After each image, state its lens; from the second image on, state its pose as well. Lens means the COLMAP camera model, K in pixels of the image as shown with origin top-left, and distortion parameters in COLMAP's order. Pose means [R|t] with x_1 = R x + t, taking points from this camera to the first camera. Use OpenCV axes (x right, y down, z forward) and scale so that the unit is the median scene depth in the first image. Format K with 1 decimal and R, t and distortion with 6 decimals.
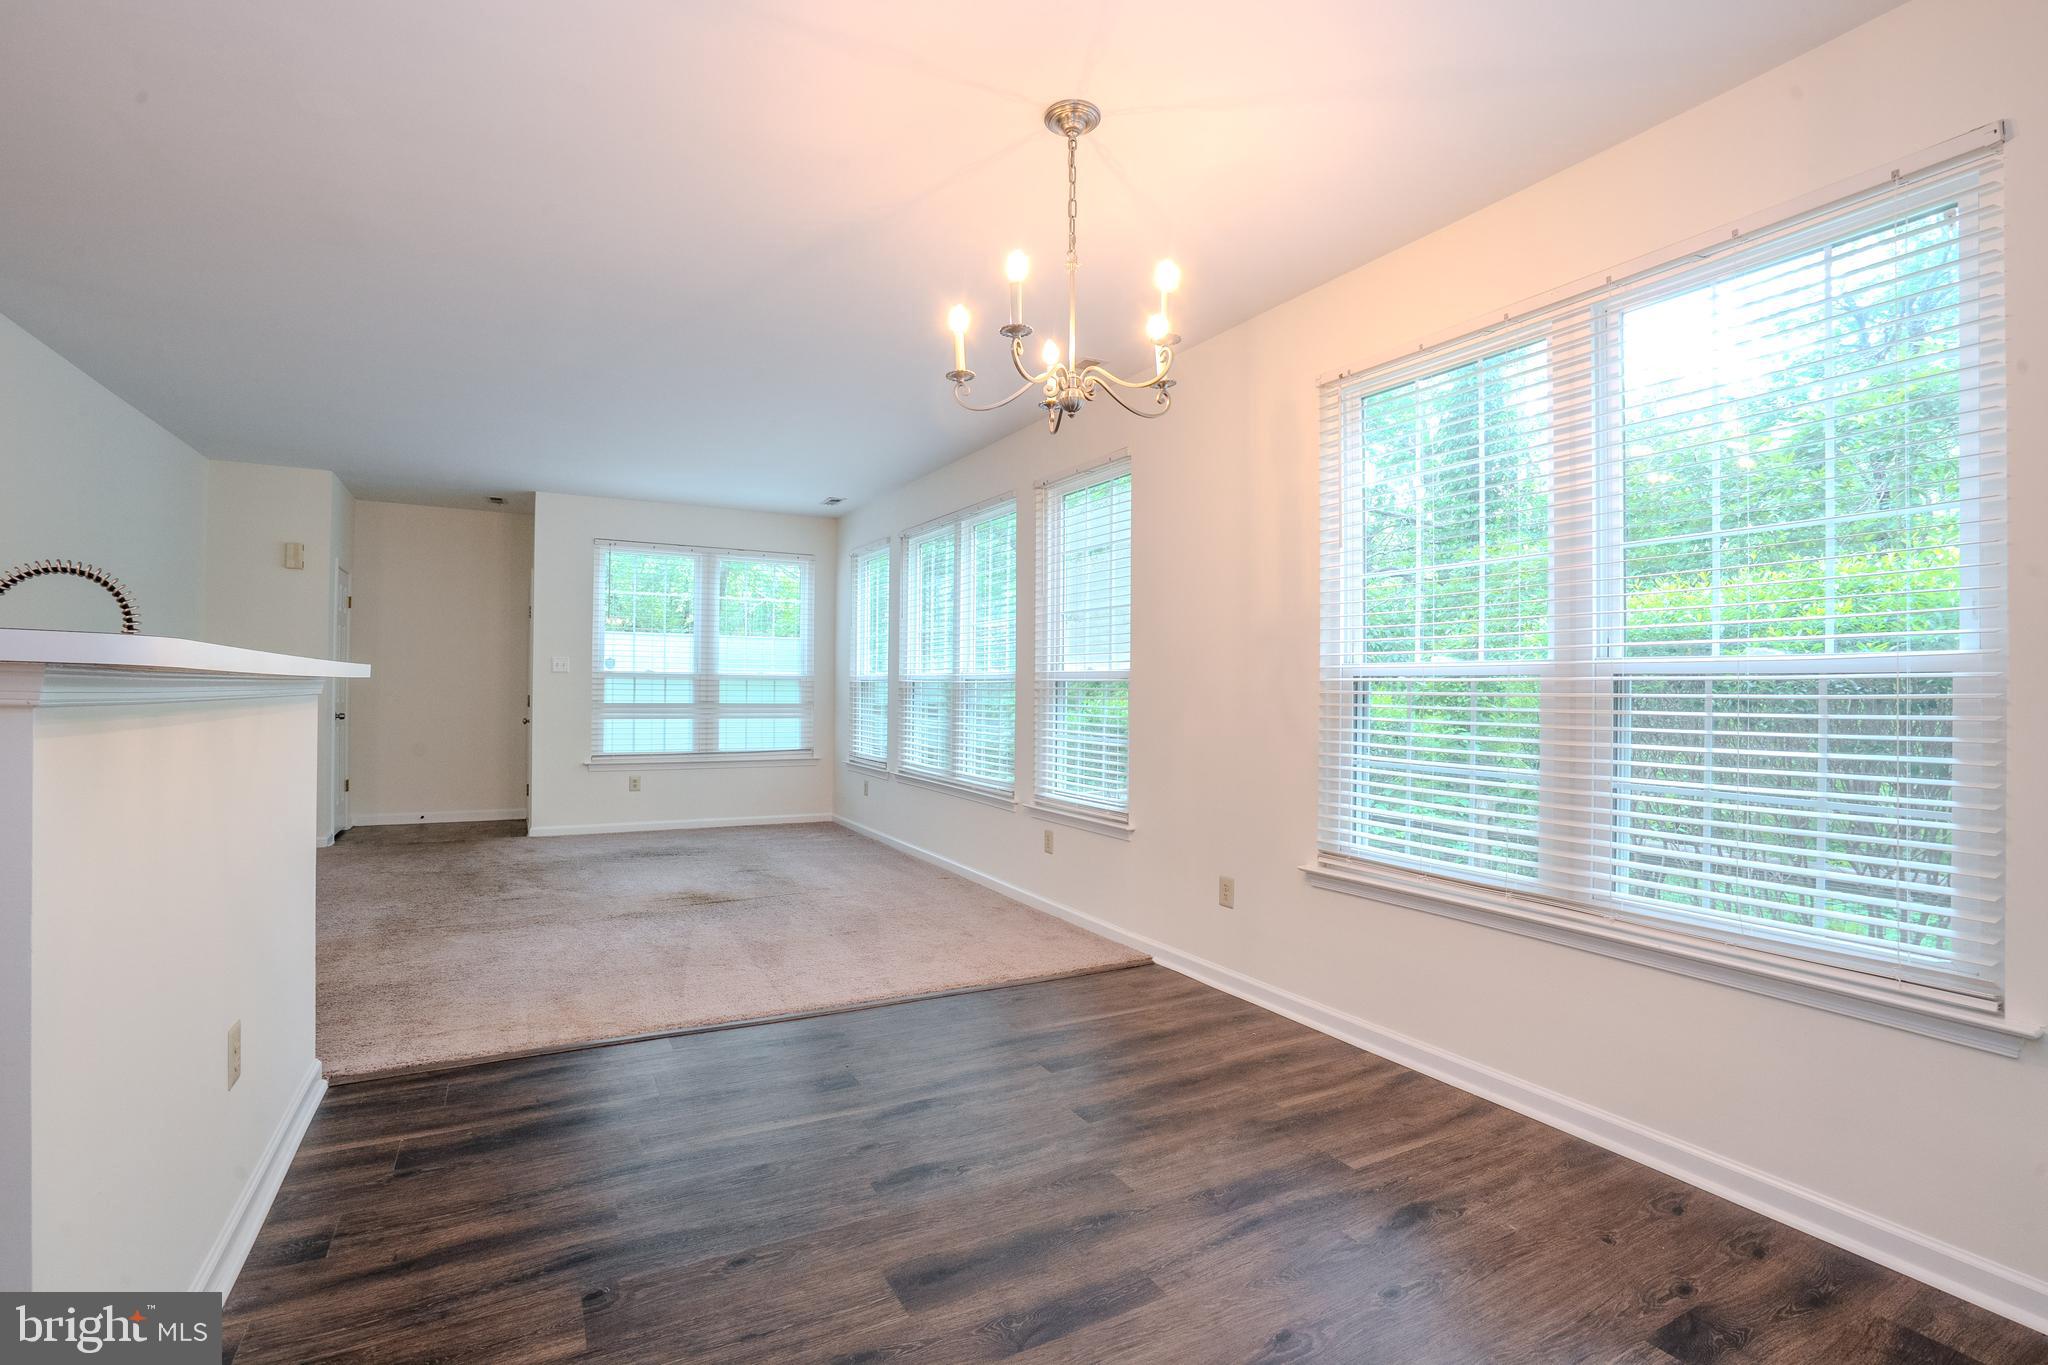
lens RADIAL K [[935.3, 0, 1018.2], [0, 935.3, 688.2], [0, 0, 1]] dist [-0.058772, 0.021069]
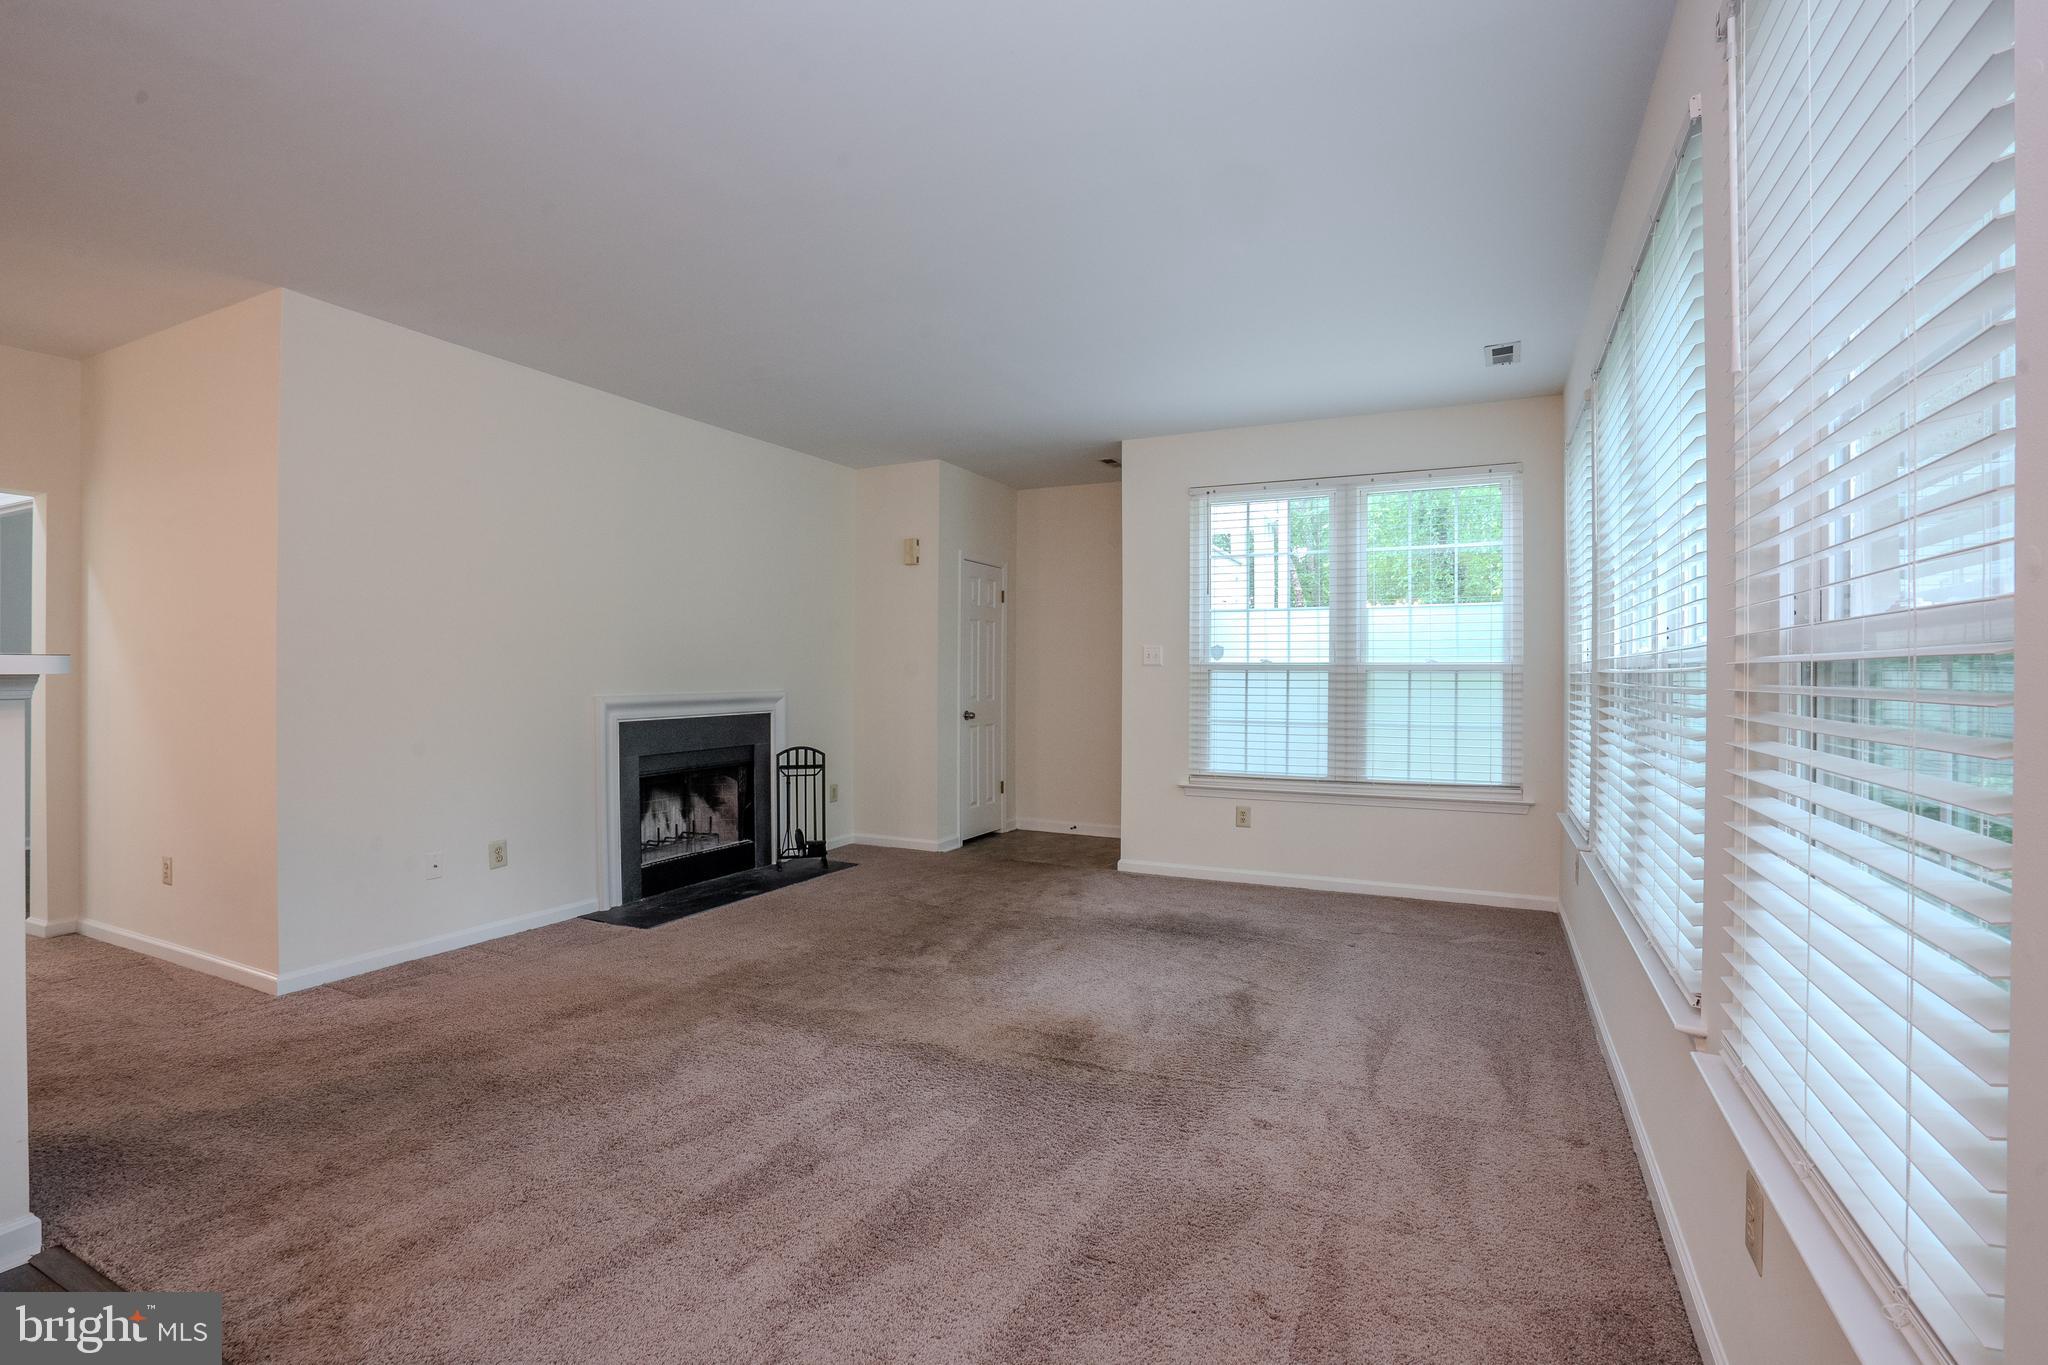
lens RADIAL K [[935.3, 0, 1021.8], [0, 935.3, 679.1], [0, 0, 1]] dist [-0.058772, 0.021069]
pose [[0.571455, -0.007534, -0.820599, 0.105230], [0.002973, 0.999970, -0.007111, -0.000519], [0.820628, 0.001624, 0.571461, 0.535273]]
